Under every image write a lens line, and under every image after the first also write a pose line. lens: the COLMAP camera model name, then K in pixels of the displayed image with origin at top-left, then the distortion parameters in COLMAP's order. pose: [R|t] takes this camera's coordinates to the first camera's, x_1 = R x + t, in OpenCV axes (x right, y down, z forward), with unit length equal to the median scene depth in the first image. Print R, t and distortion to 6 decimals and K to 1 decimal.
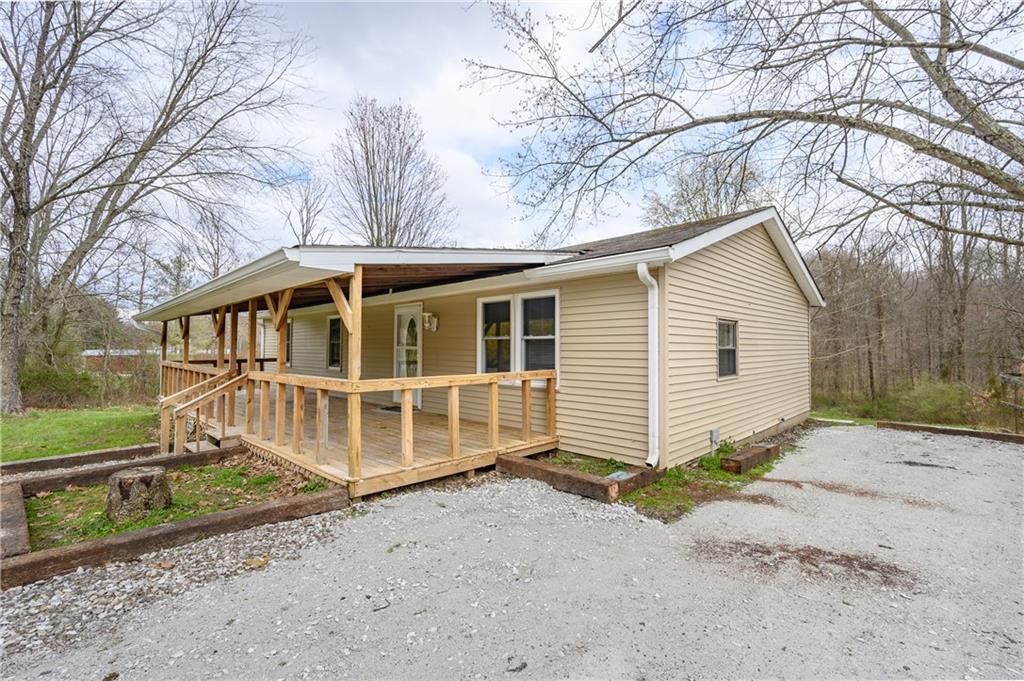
lens RADIAL K [[449.9, 0, 518.0], [0, 449.9, 343.7], [0, 0, 1]] dist [0.002262, -0.000799]
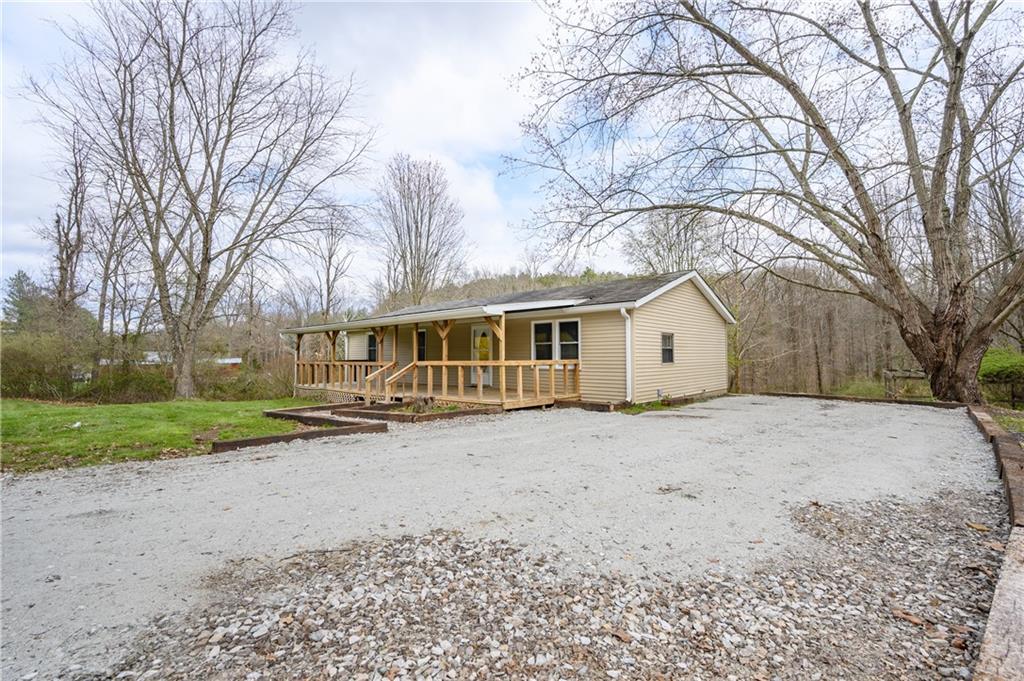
lens RADIAL K [[449.9, 0, 520.7], [0, 449.9, 347.8], [0, 0, 1]] dist [0.002262, -0.000799]
pose [[0.998868, -0.004687, 0.047345, -0.235969], [0.005217, 0.999925, -0.011062, 0.025742], [-0.047289, 0.011296, 0.998817, -0.840738]]
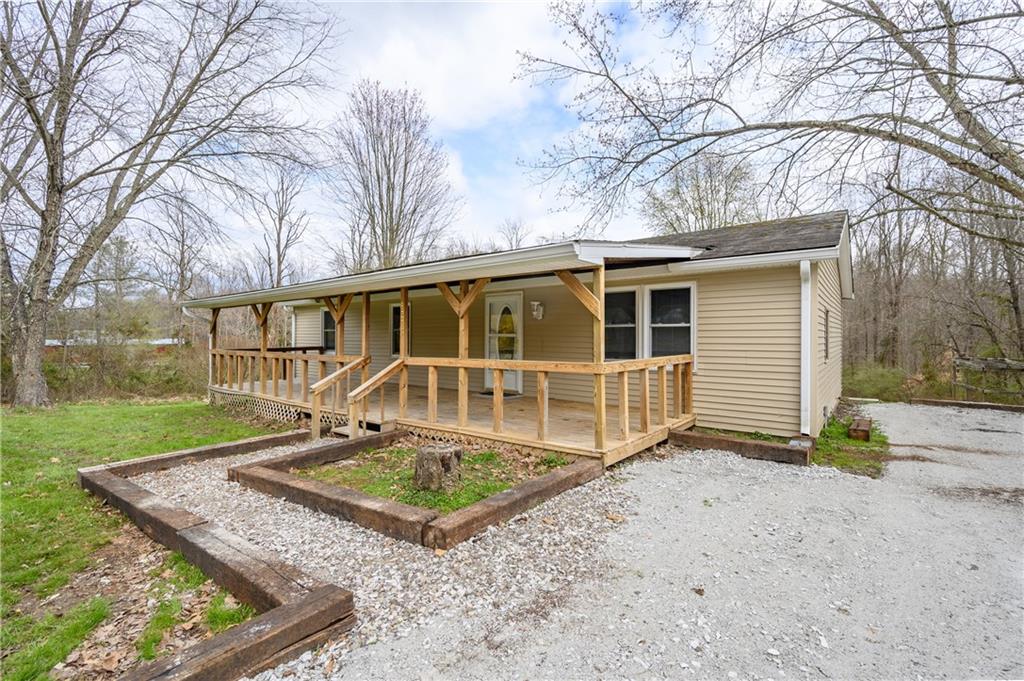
lens RADIAL K [[449.9, 0, 518.0], [0, 449.9, 346.0], [0, 0, 1]] dist [0.002262, -0.000799]
pose [[0.993731, -0.002899, 0.111758, -0.428978], [-0.000349, 0.999578, 0.029034, 0.004989], [-0.111795, -0.028891, 0.993311, -0.048053]]
